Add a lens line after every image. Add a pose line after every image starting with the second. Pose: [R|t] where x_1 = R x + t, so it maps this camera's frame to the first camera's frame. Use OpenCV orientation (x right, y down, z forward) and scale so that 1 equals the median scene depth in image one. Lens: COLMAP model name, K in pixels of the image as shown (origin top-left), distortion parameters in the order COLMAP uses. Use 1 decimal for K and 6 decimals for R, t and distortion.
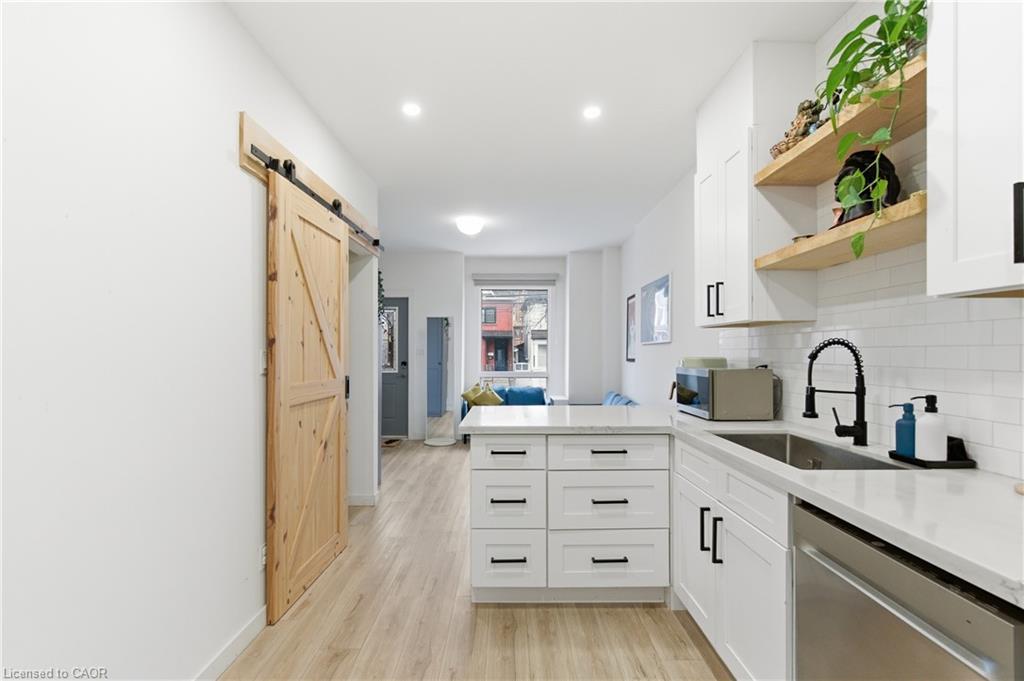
lens RADIAL K [[462.2, 0, 509.3], [0, 462.2, 353.3], [0, 0, 1]] dist [-0.001804, -0.000876]
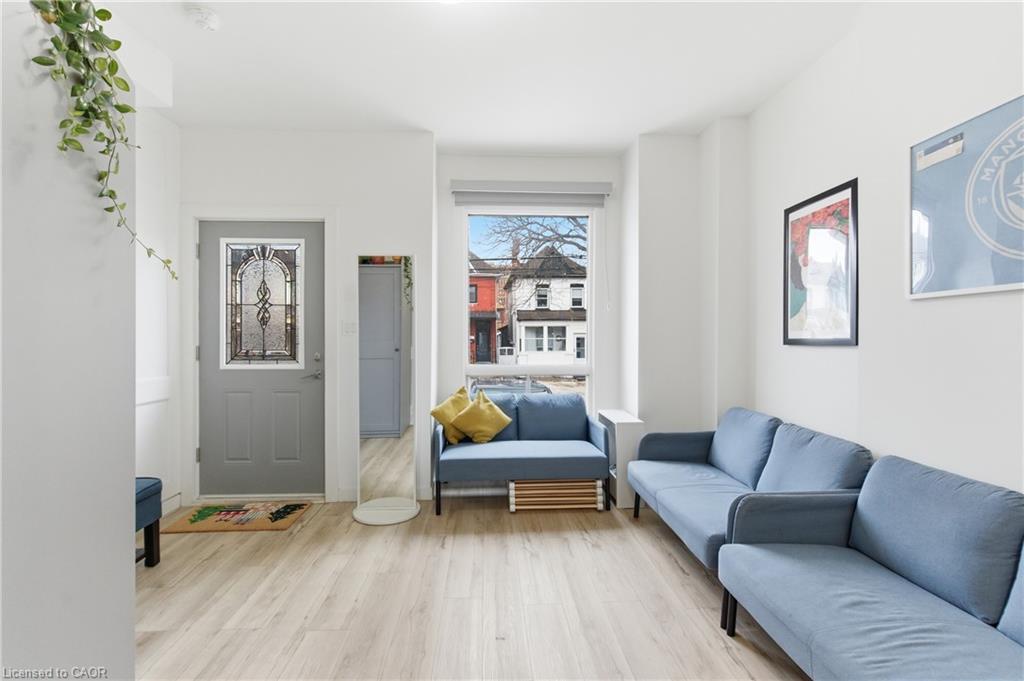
lens RADIAL K [[471.9, 0, 512.0], [0, 471.9, 340.5], [0, 0, 1]] dist [0.000100, -0.000981]
pose [[0.998754, -0.002605, 0.049842, -0.117661], [0.002267, 0.999974, 0.006841, 0.022391], [-0.049859, -0.006720, 0.998734, 1.403426]]
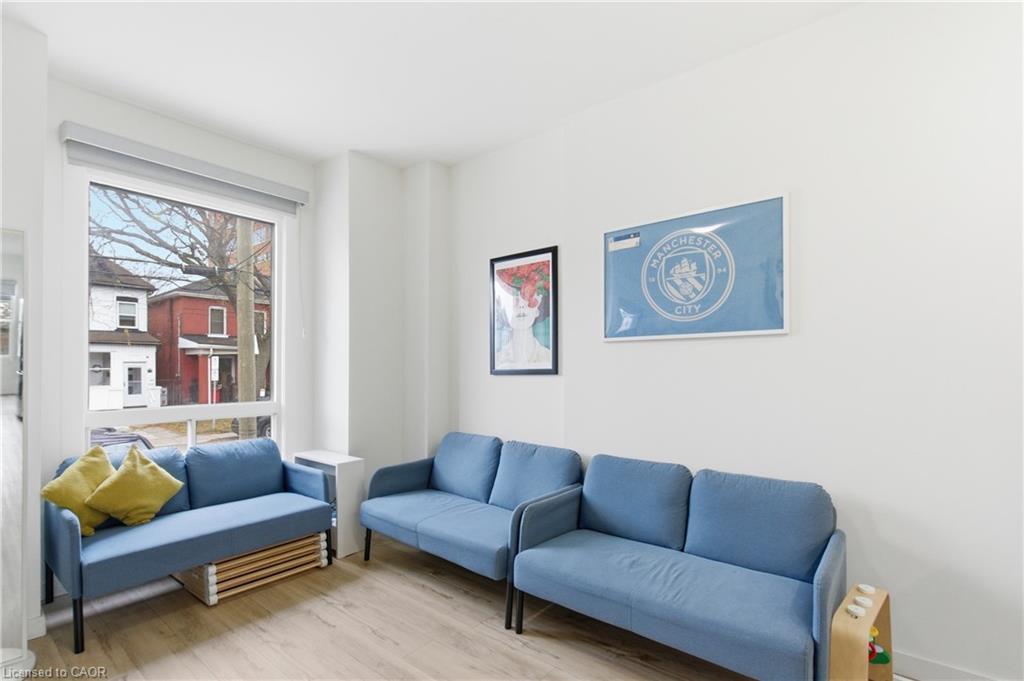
lens RADIAL K [[487.5, 0, 510.9], [0, 487.5, 368.4], [0, 0, 1]] dist [0.000245, -0.000205]
pose [[0.637553, -0.007774, 0.770367, -0.455543], [0.003989, 0.999969, 0.006789, 0.014365], [-0.770396, -0.001255, 0.637565, 1.609963]]
